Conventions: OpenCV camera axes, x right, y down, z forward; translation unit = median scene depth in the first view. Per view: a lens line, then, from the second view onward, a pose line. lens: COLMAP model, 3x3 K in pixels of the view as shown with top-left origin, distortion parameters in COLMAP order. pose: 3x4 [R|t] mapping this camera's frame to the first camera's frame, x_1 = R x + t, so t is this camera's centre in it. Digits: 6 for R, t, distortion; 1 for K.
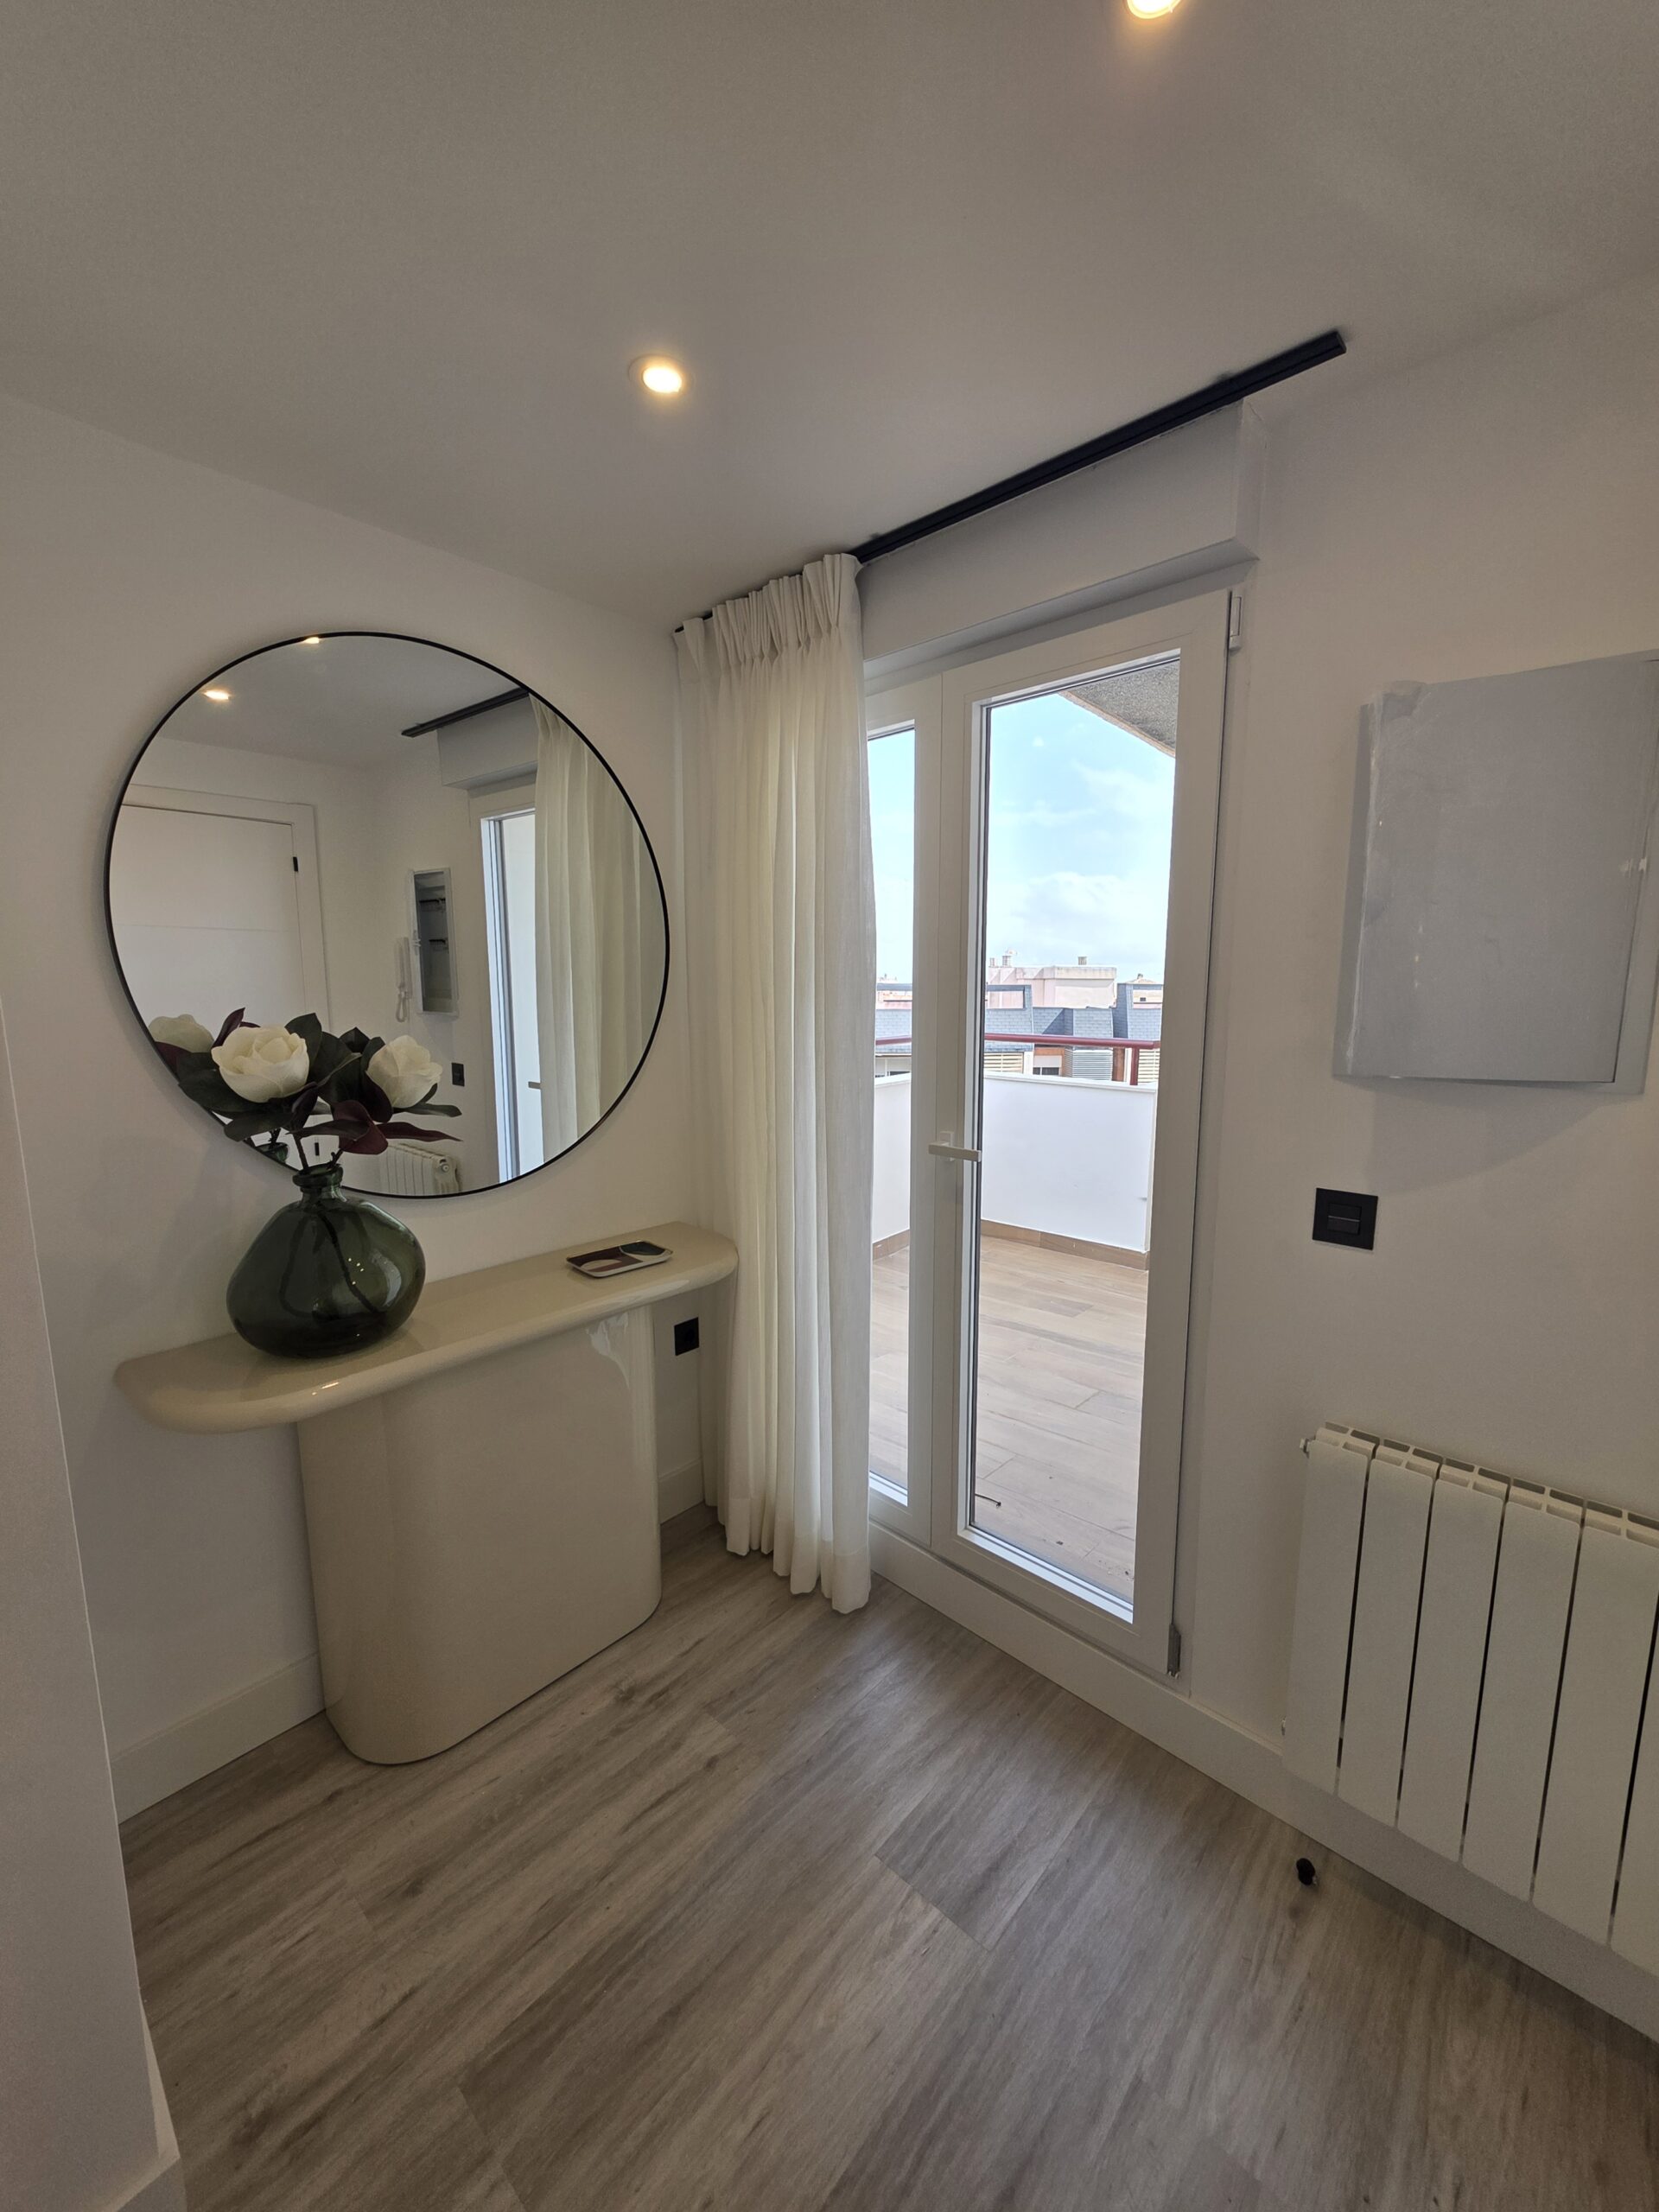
lens RADIAL K [[880.7, 0, 828.1], [0, 880.7, 1108.4], [0, 0, 1]] dist [0.001158, 0.001078]
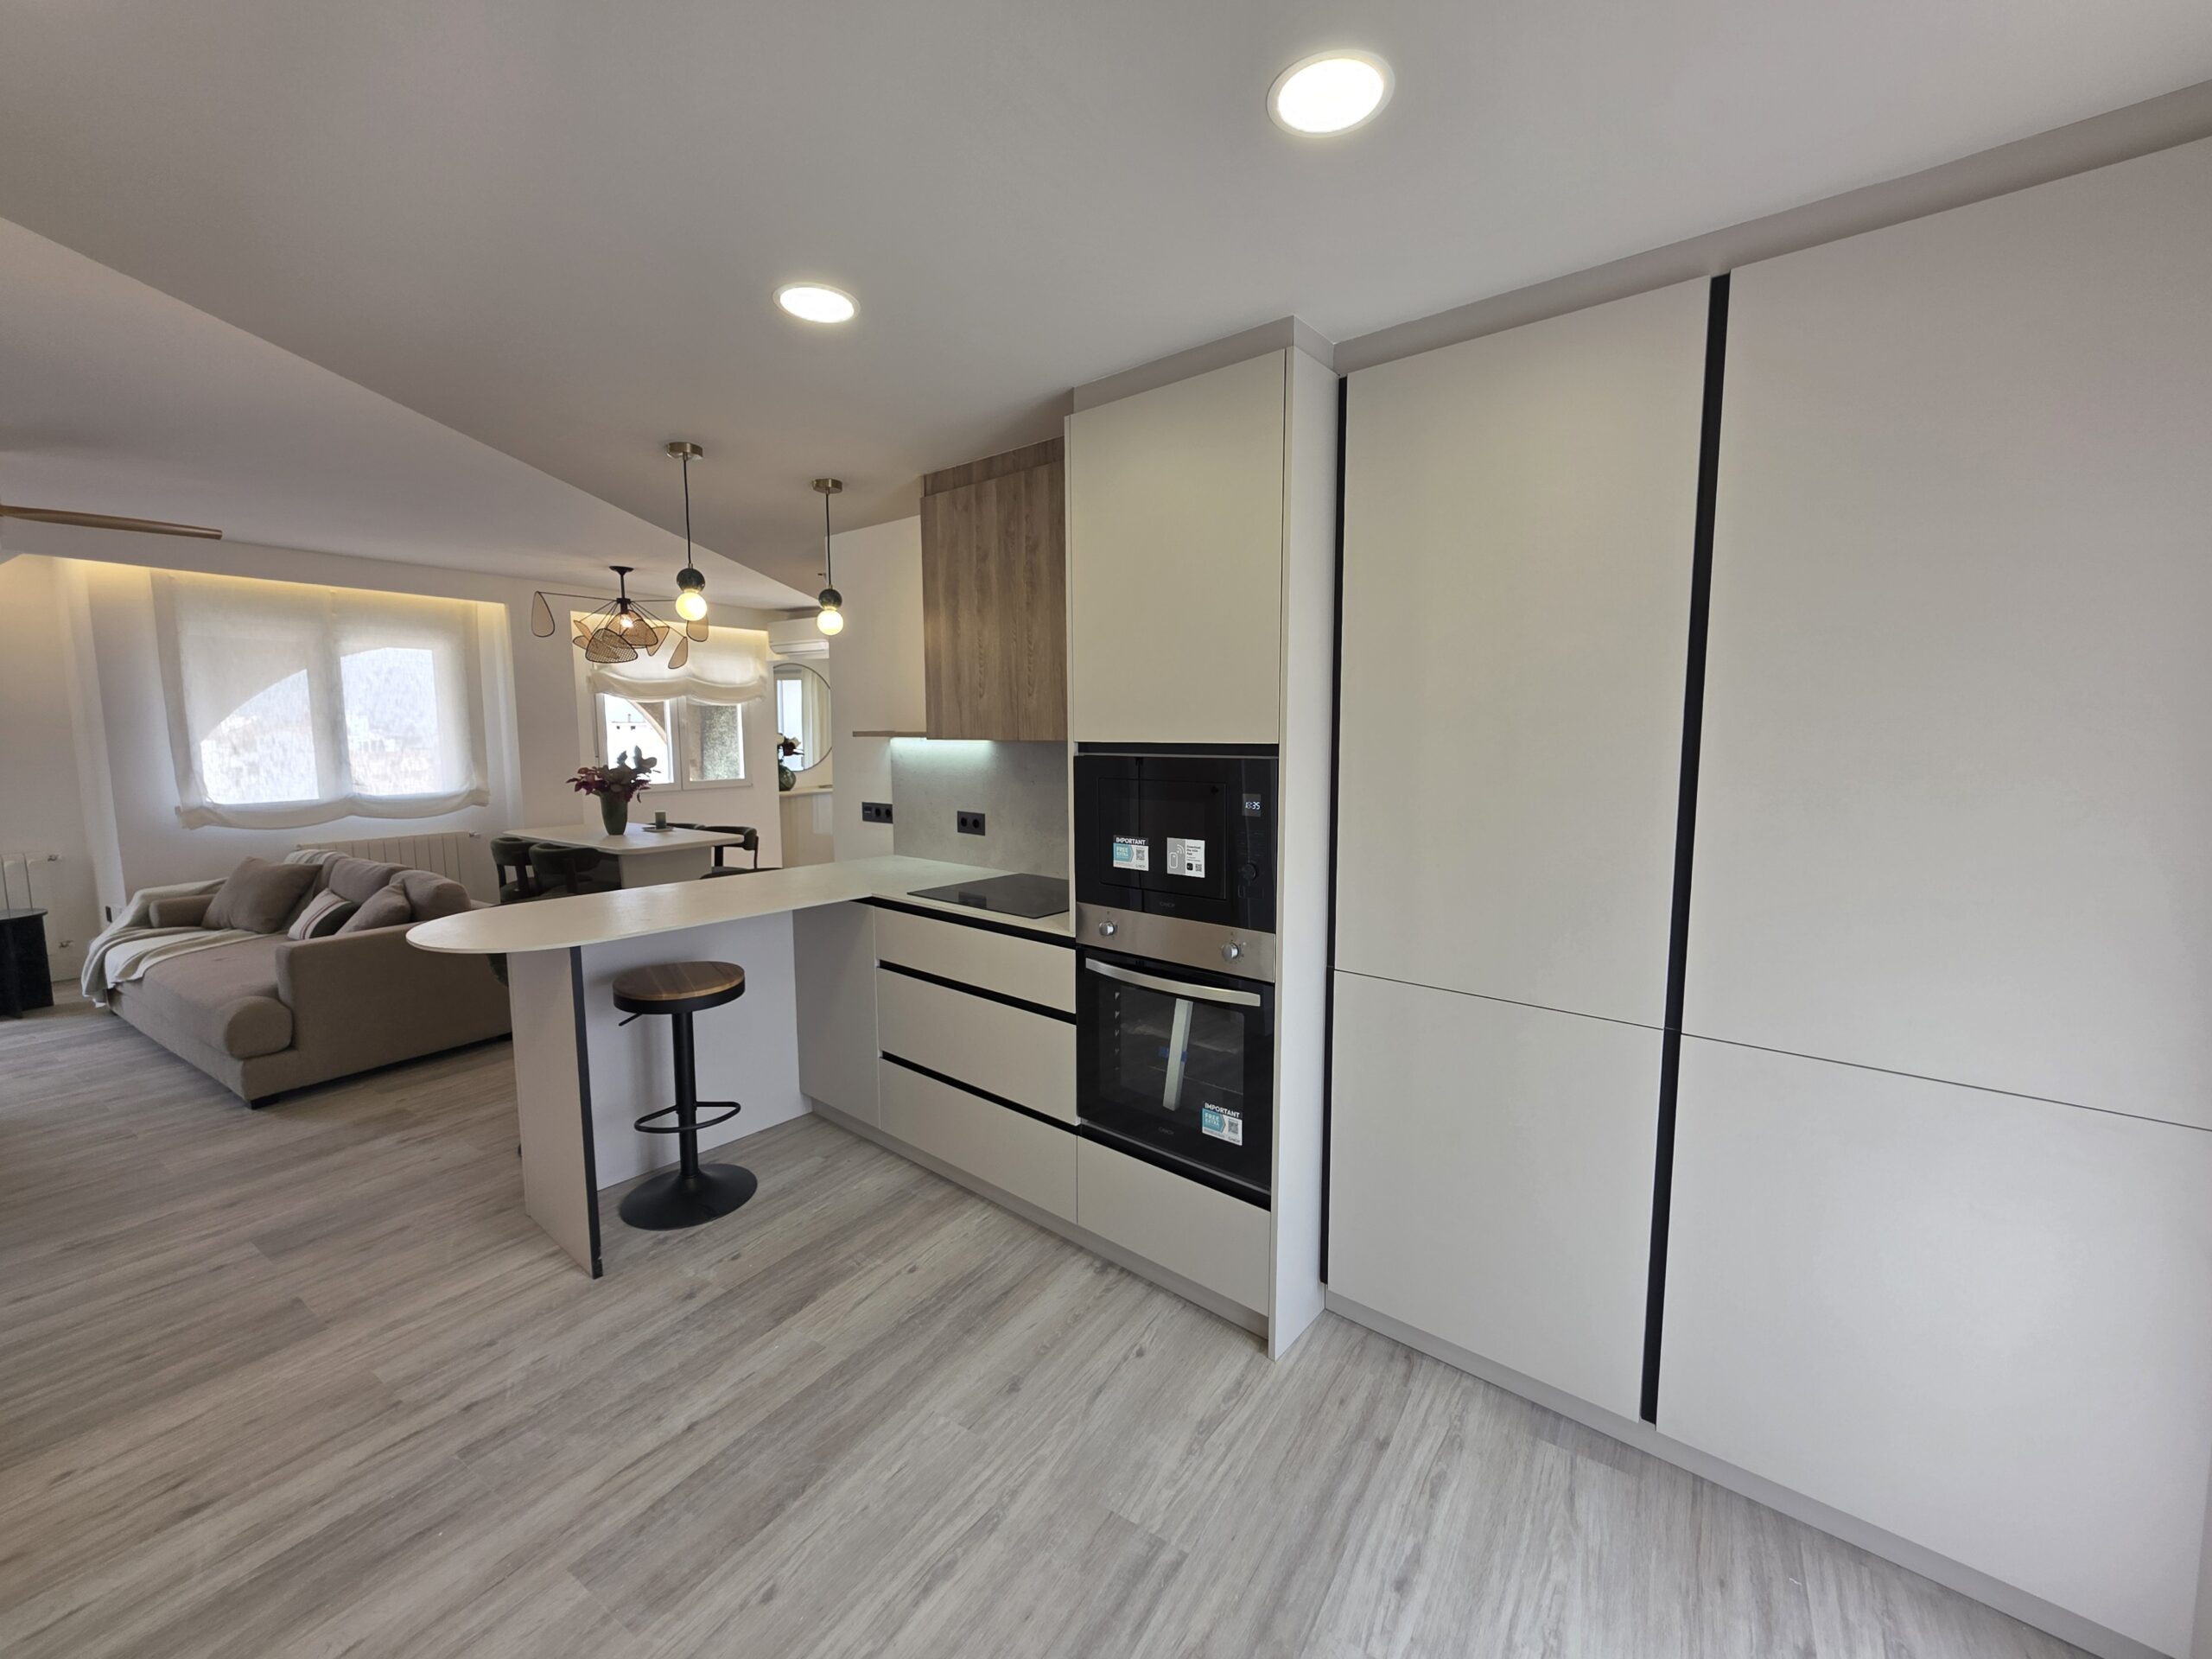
lens RADIAL K [[880.7, 0, 1119.6], [0, 880.7, 818.3], [0, 0, 1]] dist [0.001158, 0.001078]
pose [[0.984276, -0.018582, 0.175657, 0.419773], [0.025906, 0.998884, -0.039497, 0.516918], [-0.174727, 0.043427, 0.983659, -3.553493]]
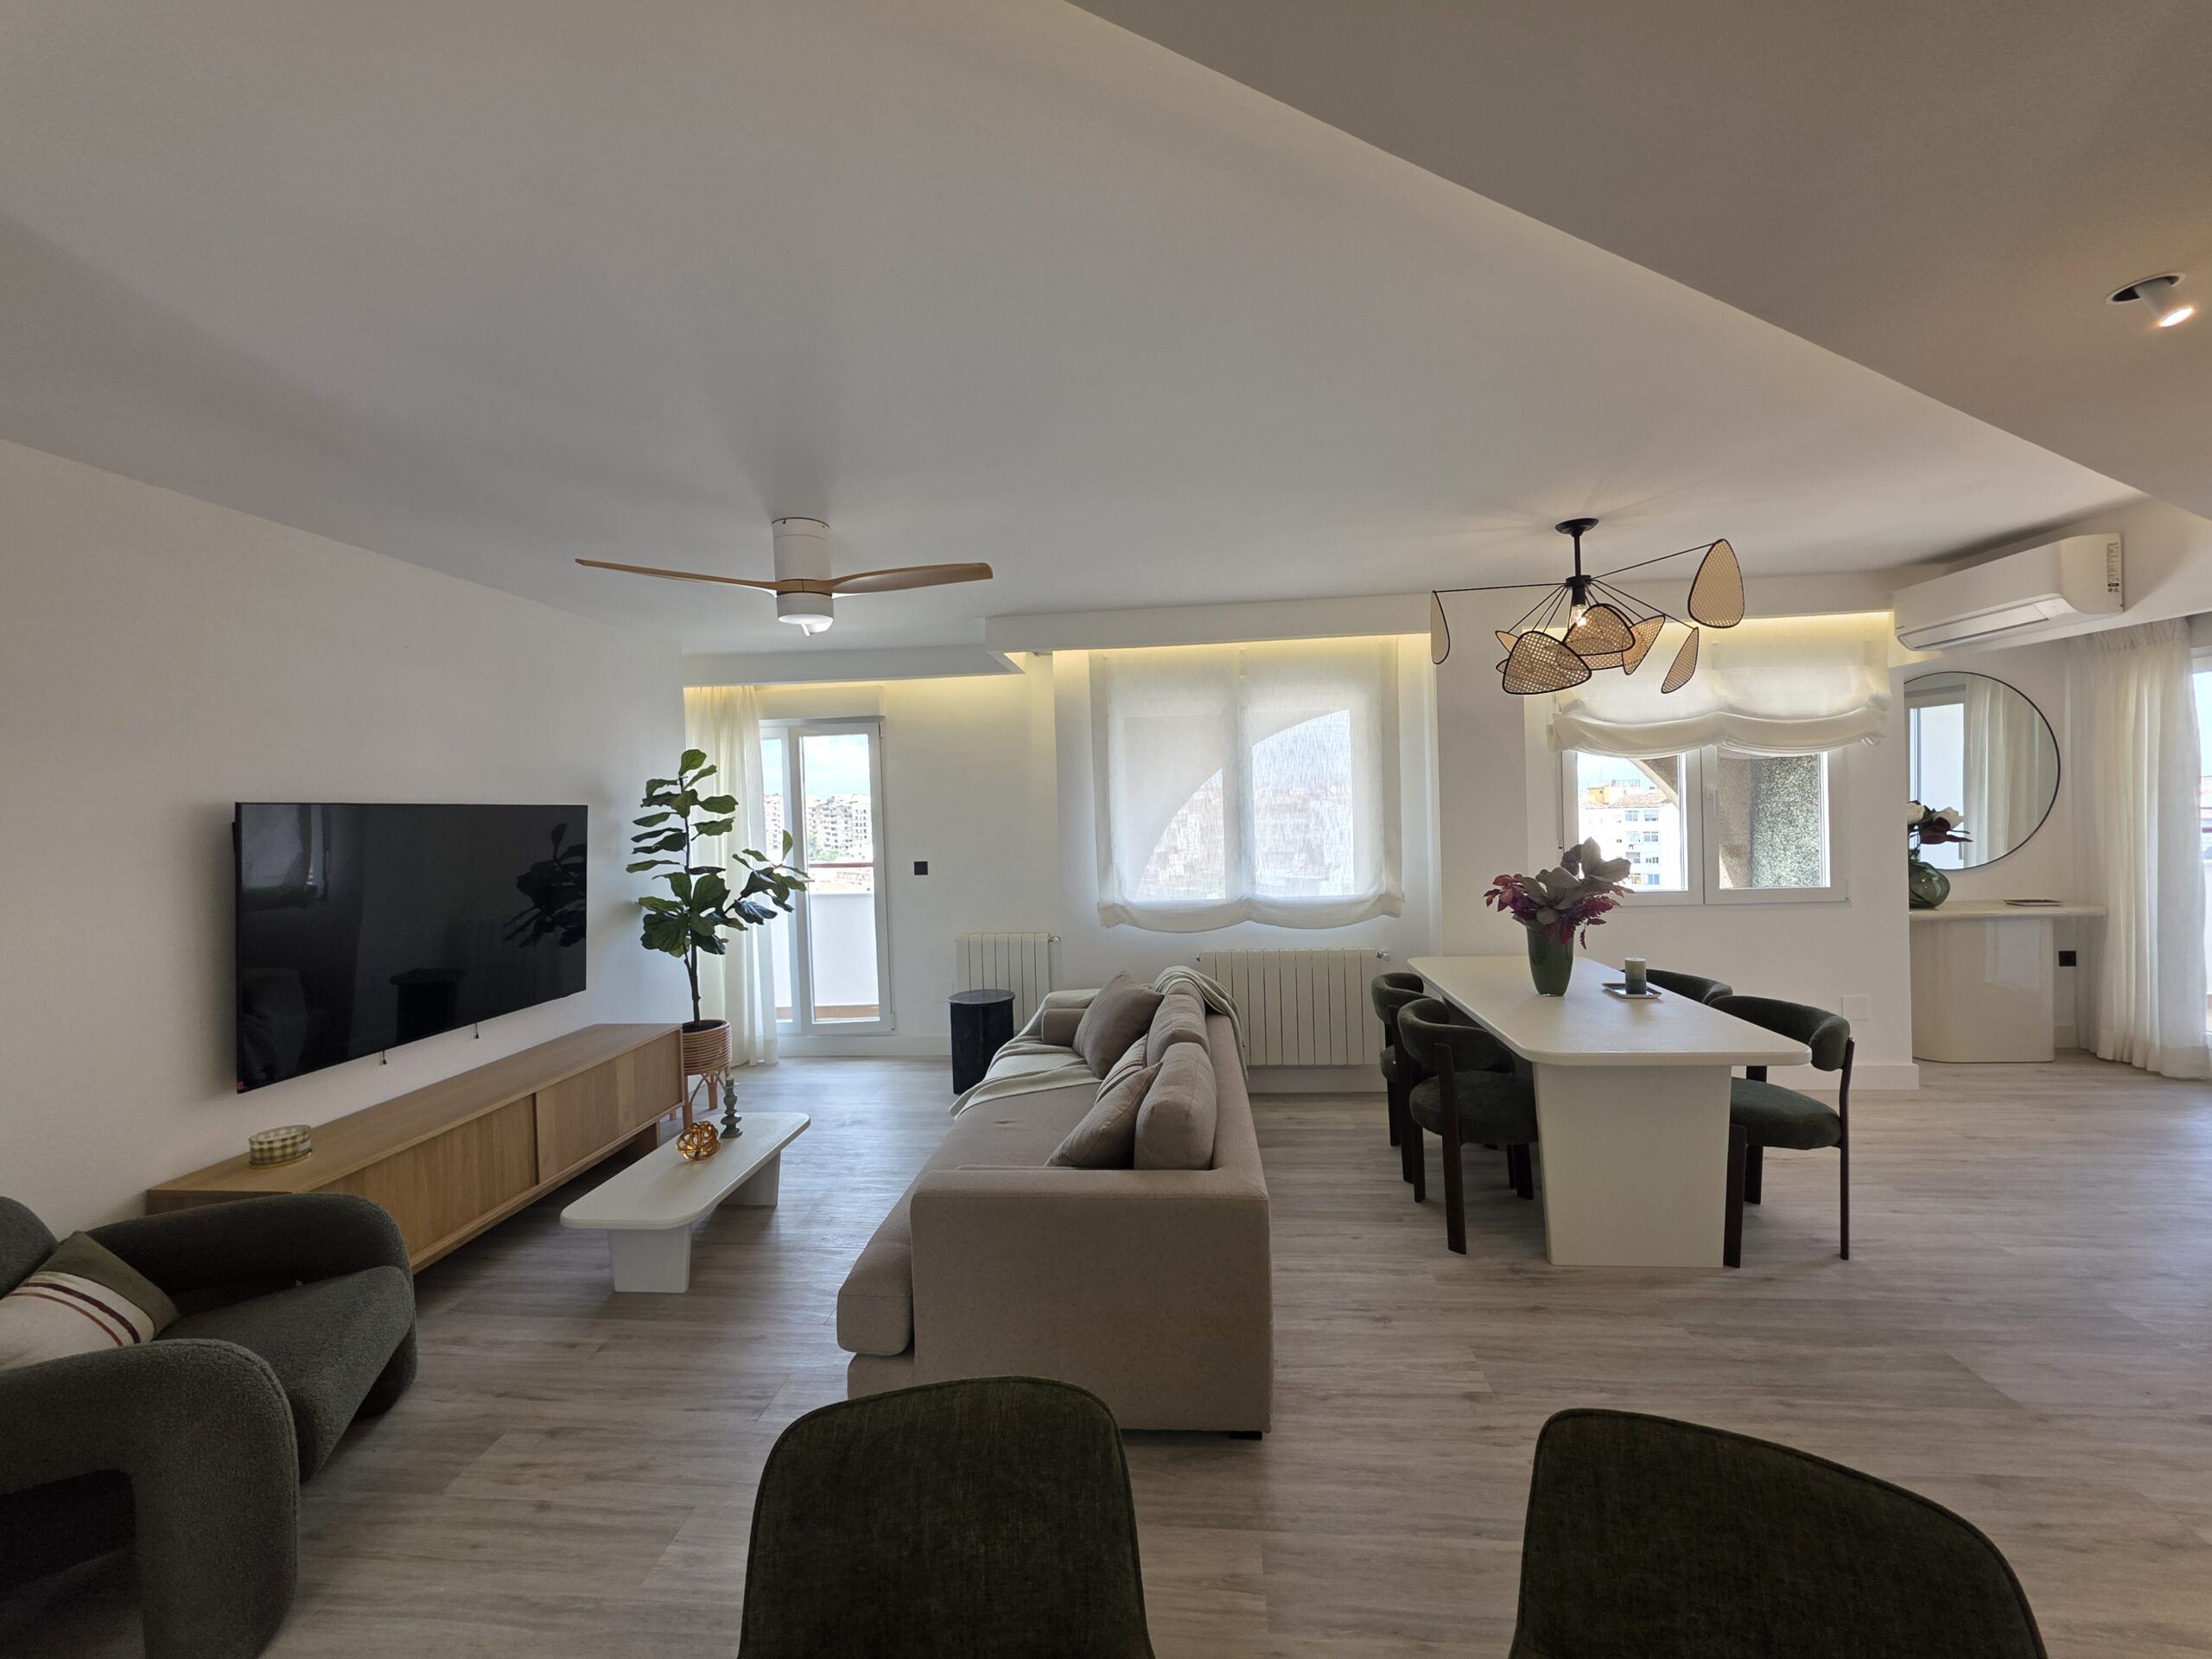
lens RADIAL K [[880.7, 0, 1118.5], [0, 880.7, 821.7], [0, 0, 1]] dist [0.001158, 0.001078]
pose [[0.607674, -0.005965, -0.794164, 0.144234], [-0.083357, 0.993969, -0.071248, 0.300261], [0.789800, 0.109495, 0.603512, -2.216224]]
